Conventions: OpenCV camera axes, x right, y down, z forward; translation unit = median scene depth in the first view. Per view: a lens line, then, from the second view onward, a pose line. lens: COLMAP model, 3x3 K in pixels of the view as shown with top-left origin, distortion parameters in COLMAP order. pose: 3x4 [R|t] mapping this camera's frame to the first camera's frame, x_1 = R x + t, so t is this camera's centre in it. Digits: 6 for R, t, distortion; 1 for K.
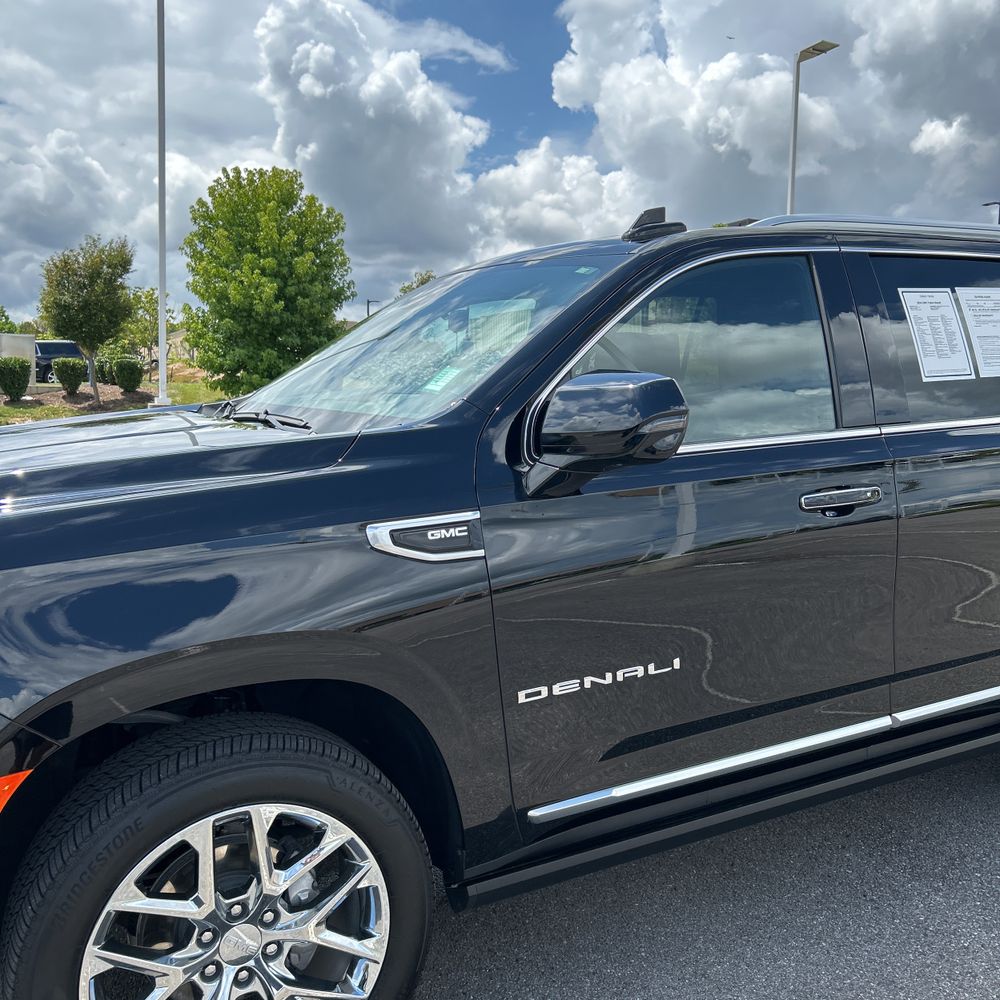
lens RADIAL K [[1015.9, 0, 490.1], [0, 1015.9, 501.5], [0, 0, 1]] dist [0.057764, -0.086244]
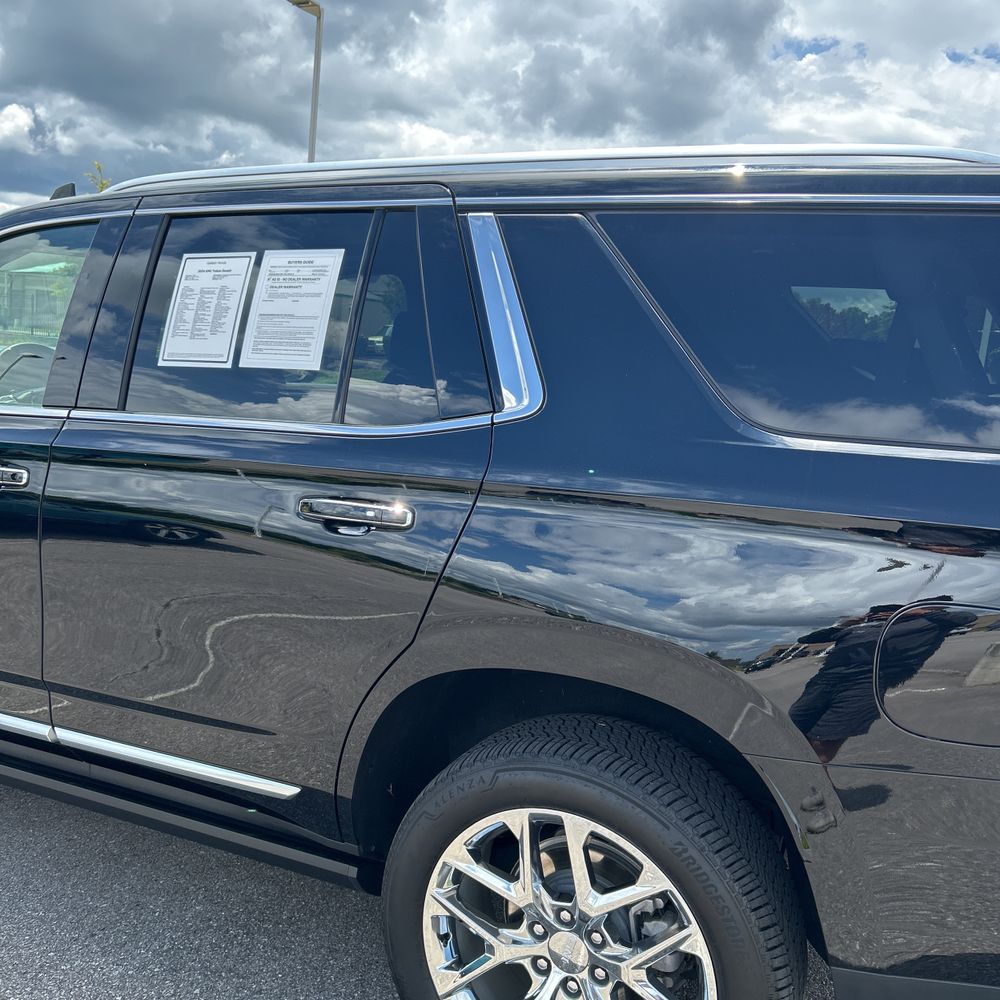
lens RADIAL K [[1015.9, 0, 490.1], [0, 1015.9, 501.5], [0, 0, 1]] dist [0.057764, -0.086244]
pose [[0.581935, 0.157664, -0.797806, 1.223666], [-0.150856, 0.984929, 0.084606, -0.115460], [0.799121, 0.071119, 0.596949, 0.703374]]
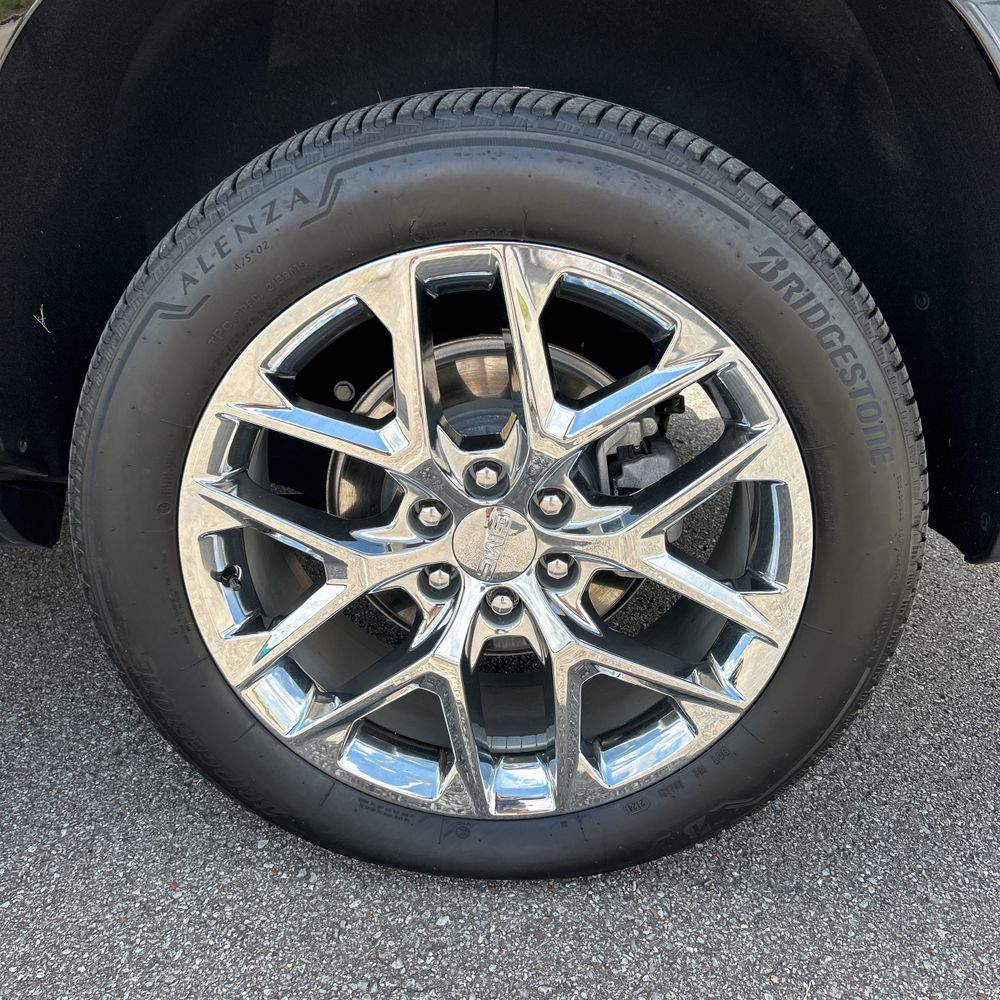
lens RADIAL K [[1015.9, 0, 490.1], [0, 1015.9, 501.5], [0, 0, 1]] dist [0.057764, -0.086244]
pose [[0.868621, 0.236128, -0.435594, 0.912130], [-0.121442, 0.953784, 0.274861, 0.114501], [0.480364, -0.185850, 0.857152, 0.872880]]
